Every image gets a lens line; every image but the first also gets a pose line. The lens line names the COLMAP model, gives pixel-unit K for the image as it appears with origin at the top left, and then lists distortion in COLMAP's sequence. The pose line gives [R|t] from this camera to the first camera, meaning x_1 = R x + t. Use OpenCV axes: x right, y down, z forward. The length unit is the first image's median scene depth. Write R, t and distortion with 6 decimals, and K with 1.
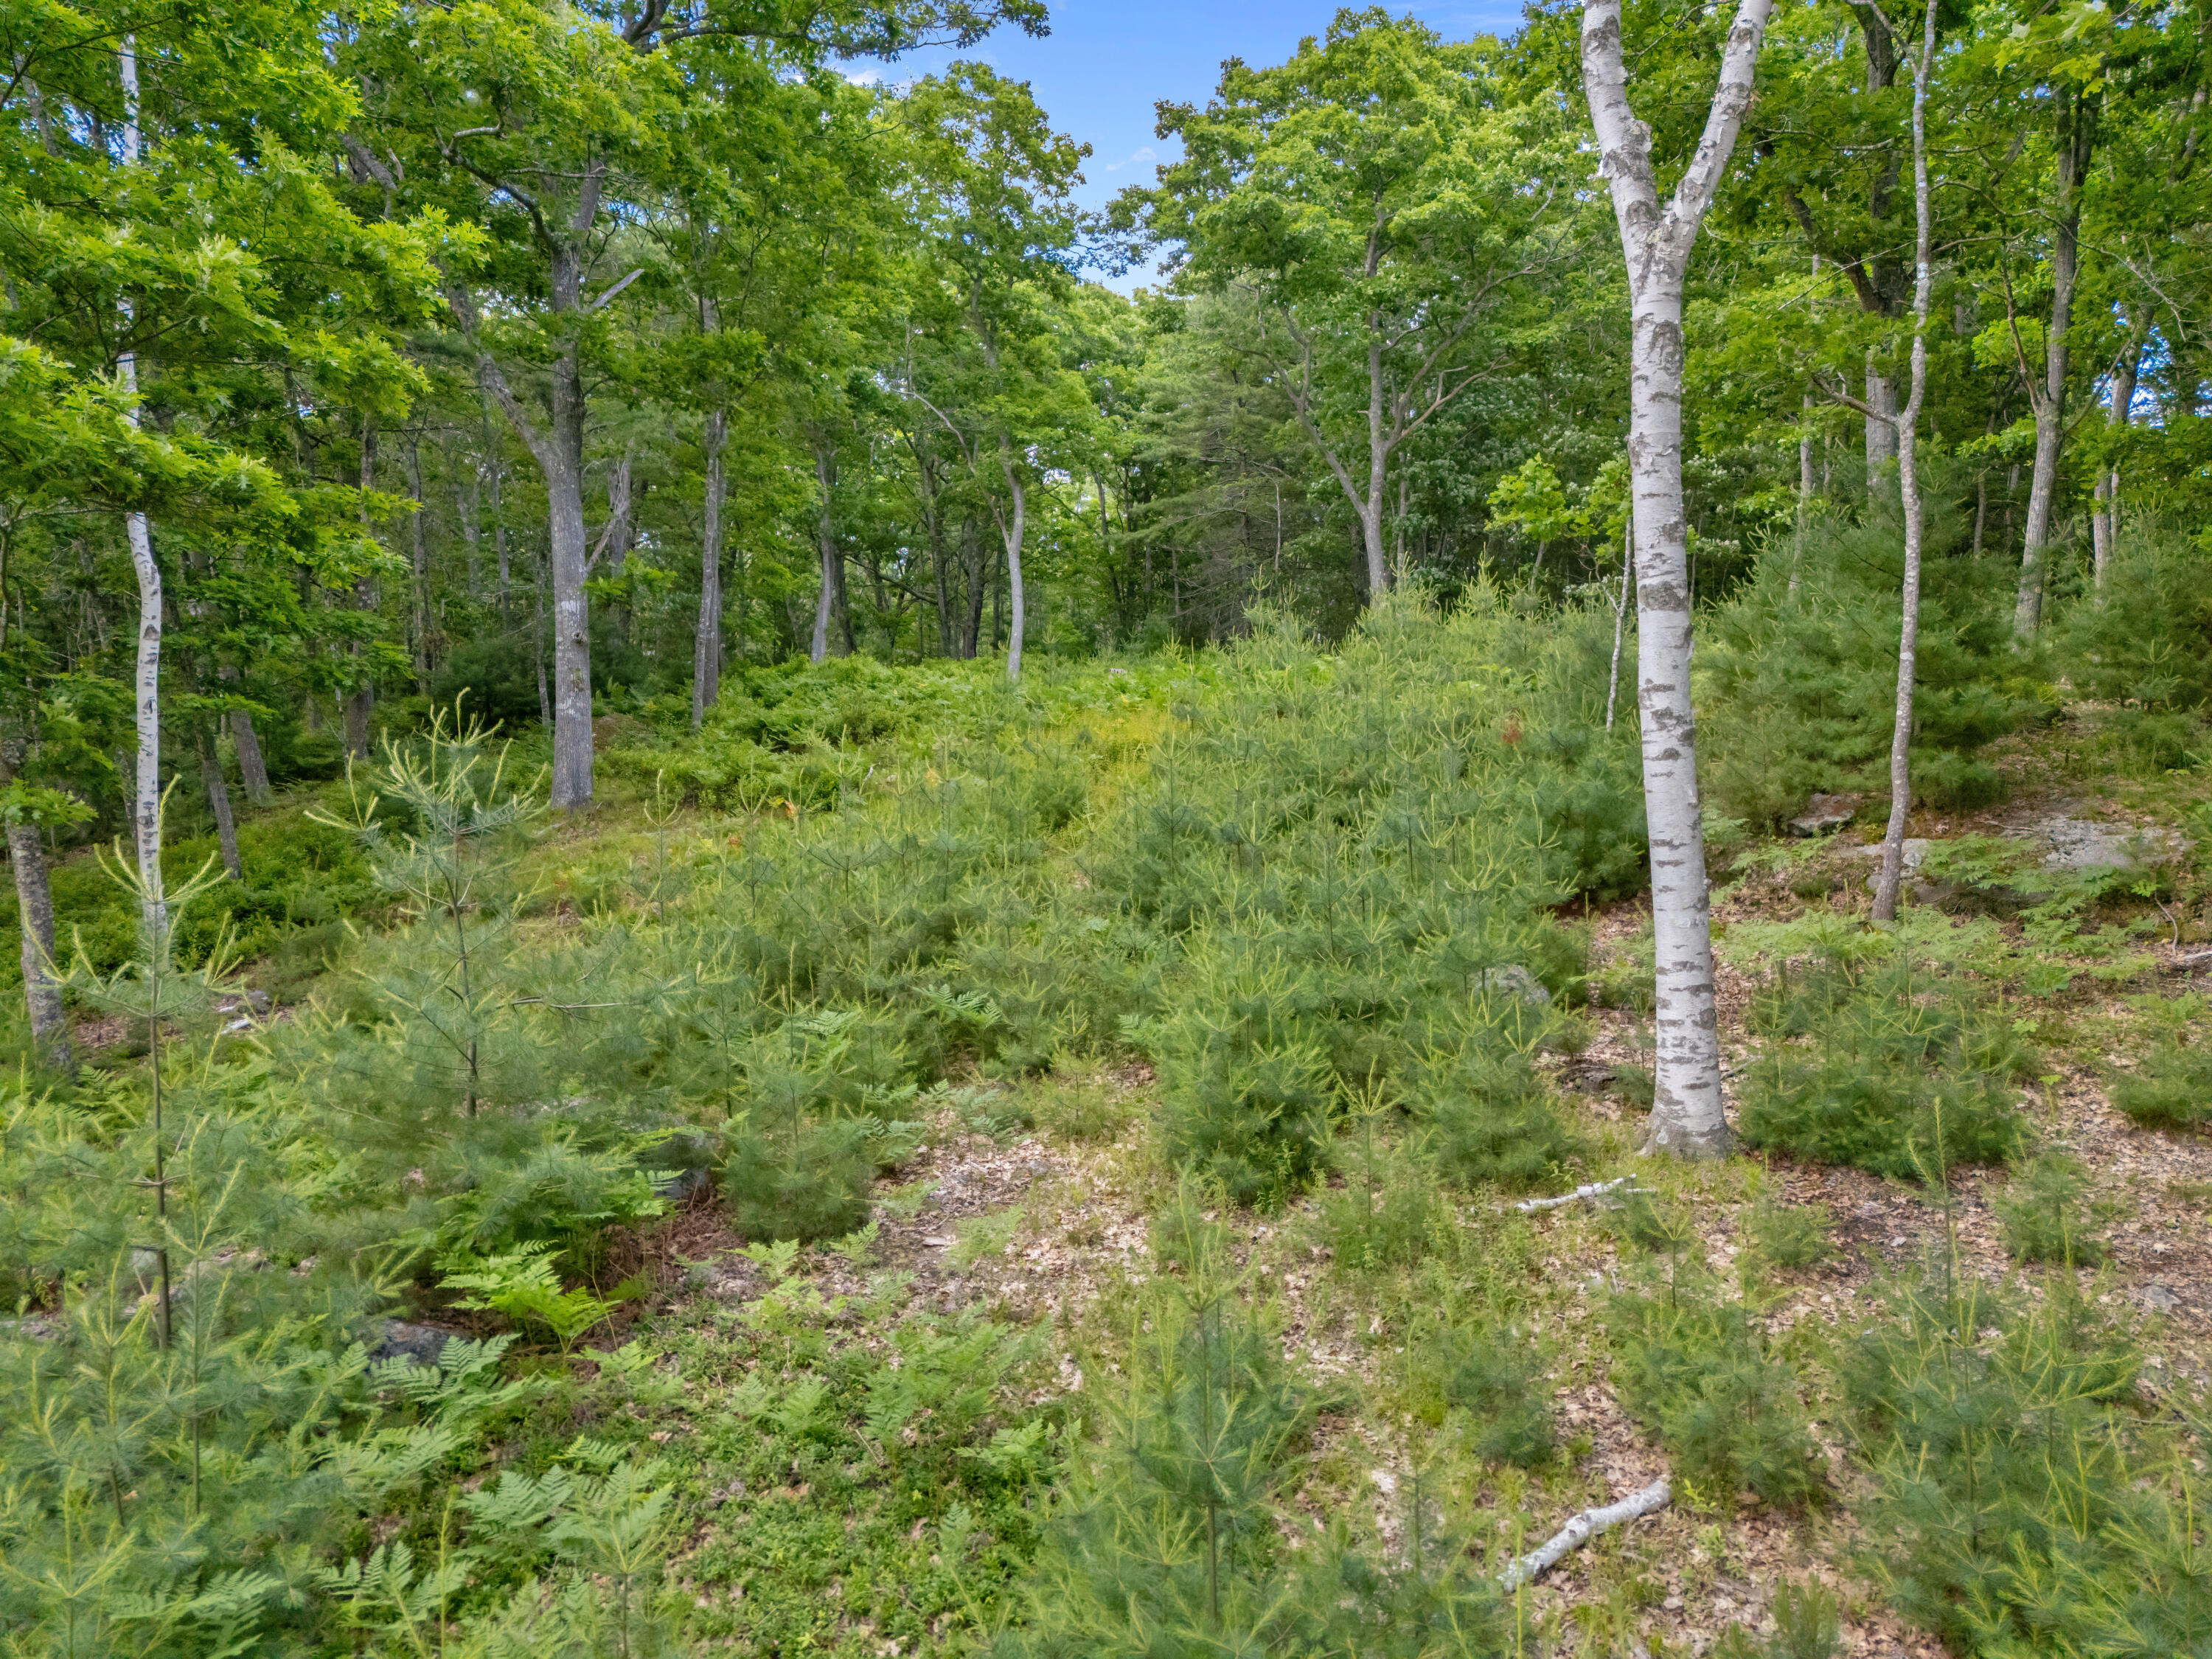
lens RADIAL K [[1625.5, 0, 1105.2], [0, 1625.5, 826.4], [0, 0, 1]] dist [0.060878, -0.057128]
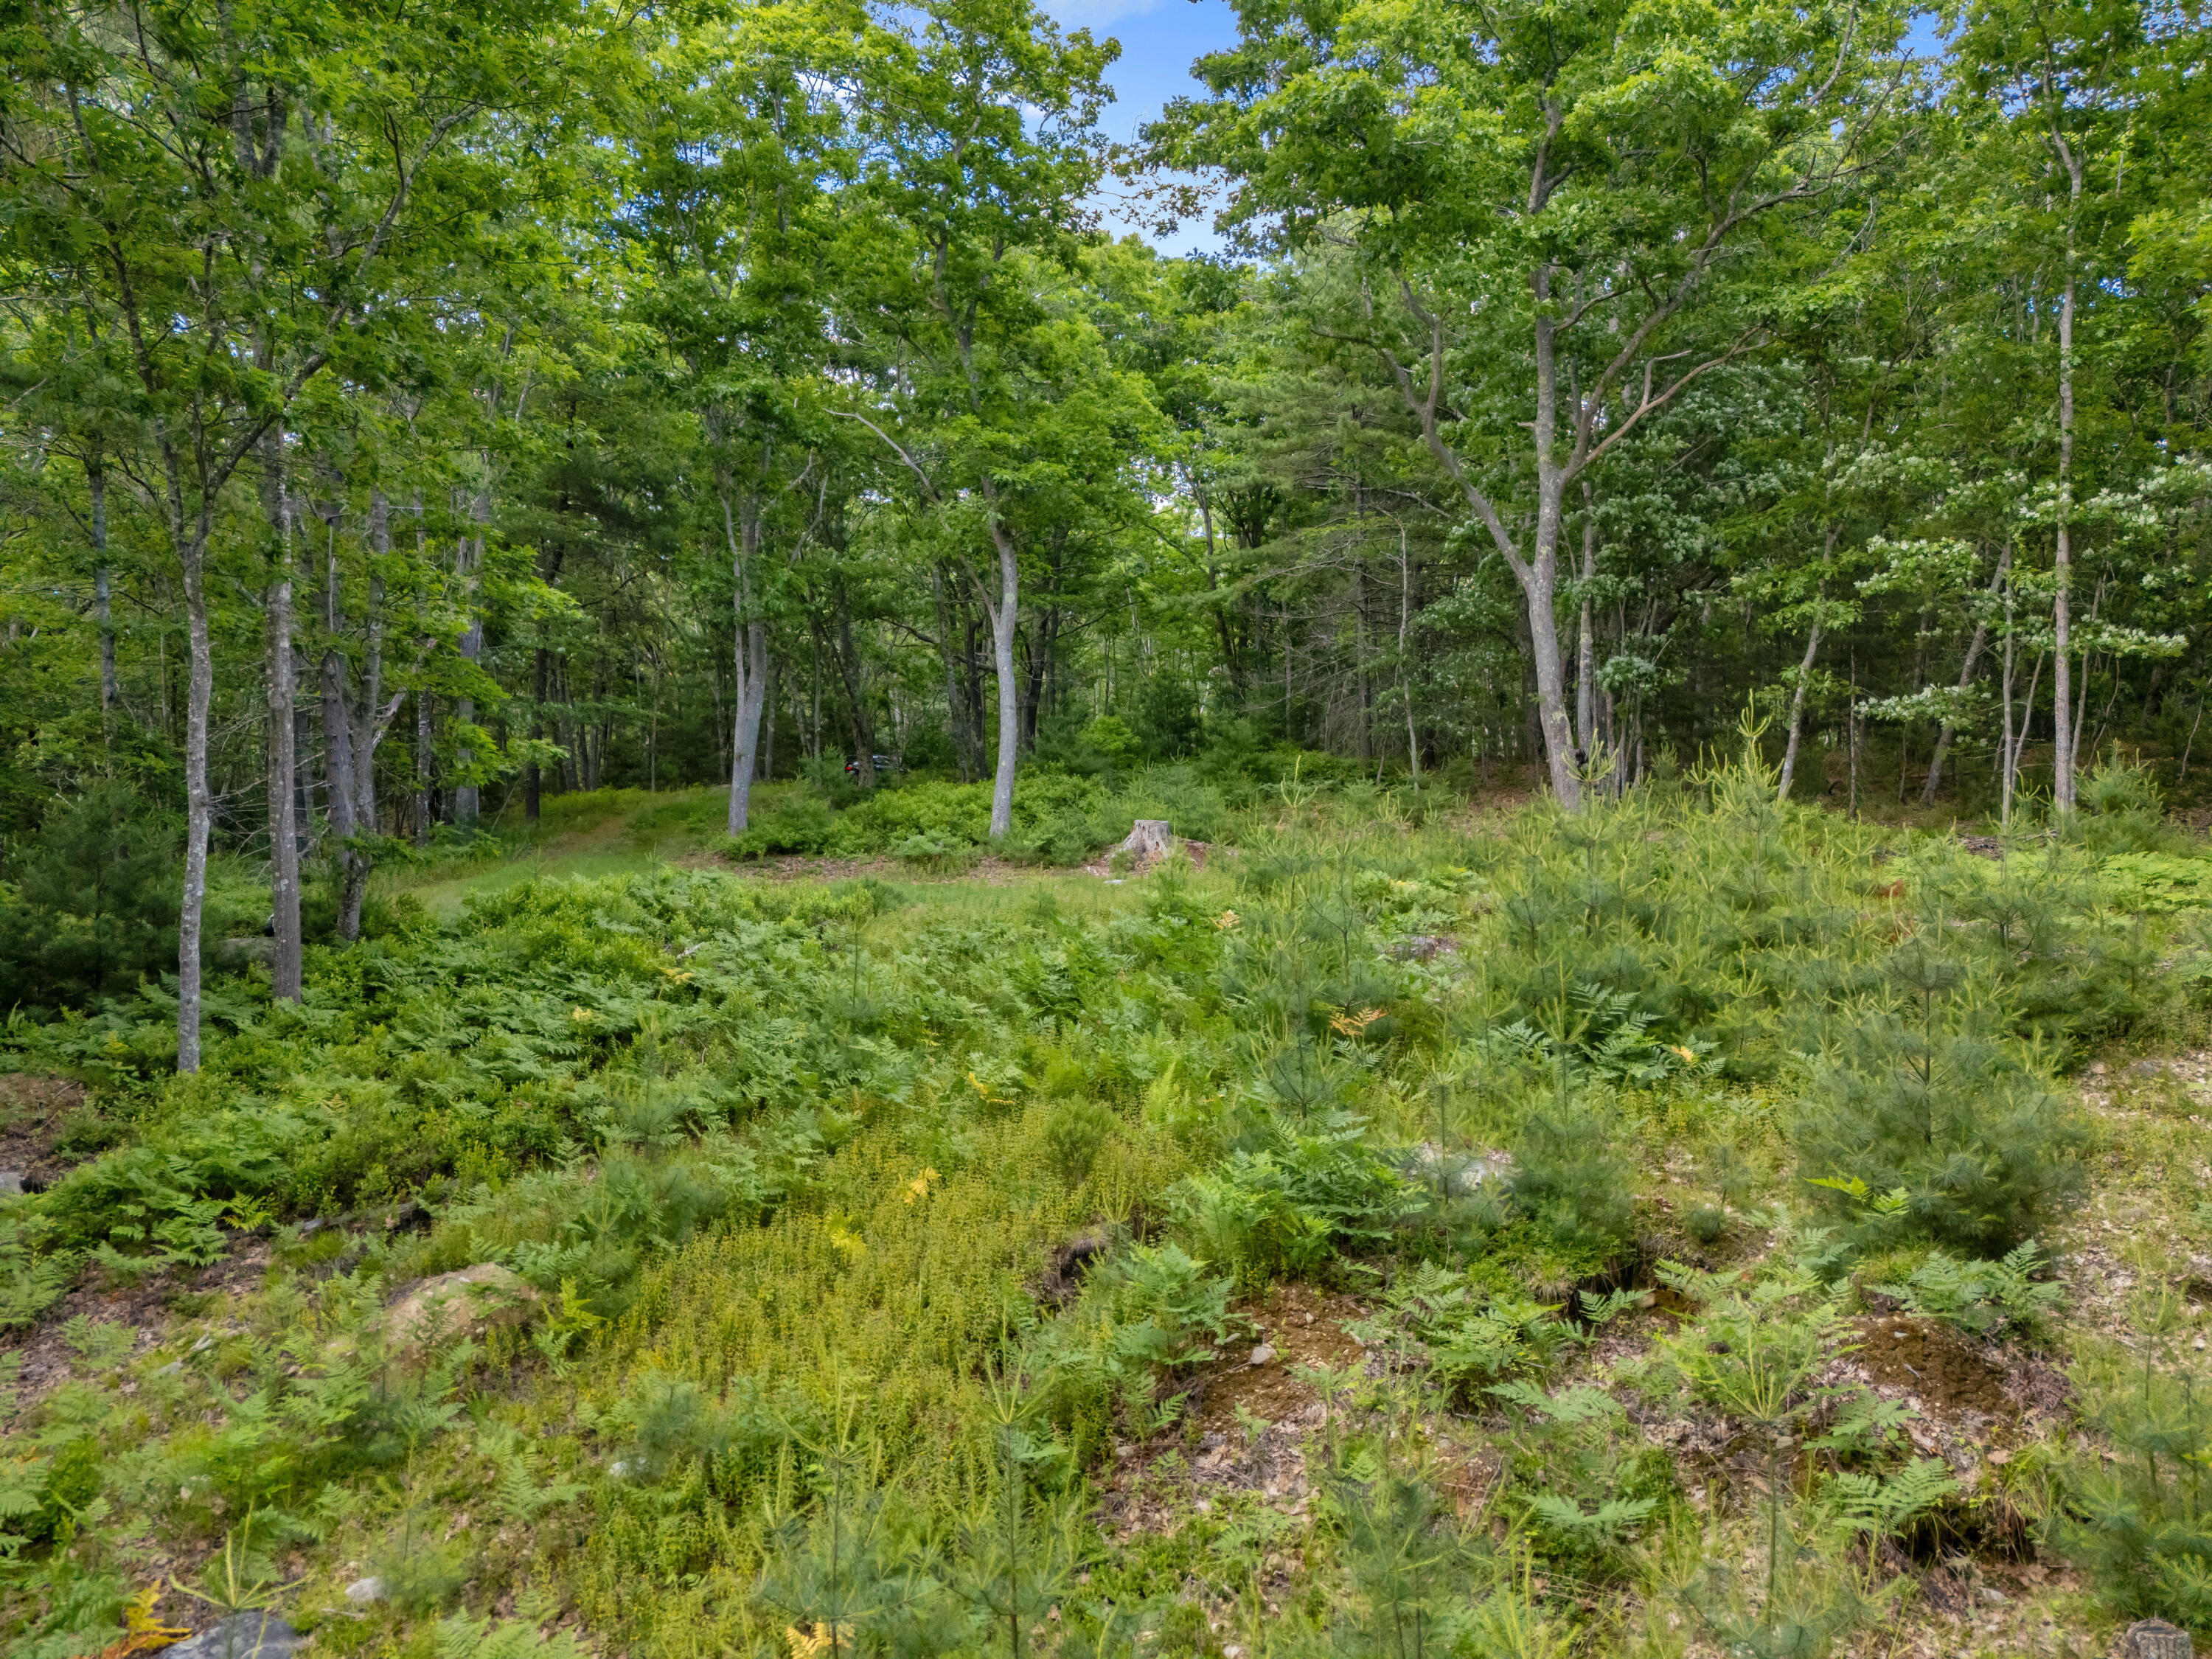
lens RADIAL K [[1625.5, 0, 1111.0], [0, 1625.5, 831.9], [0, 0, 1]] dist [0.060878, -0.057128]
pose [[0.994893, -0.000858, -0.100932, 0.057502], [0.001334, 0.999988, 0.004658, -0.092566], [0.100927, -0.004768, 0.994882, 0.324982]]
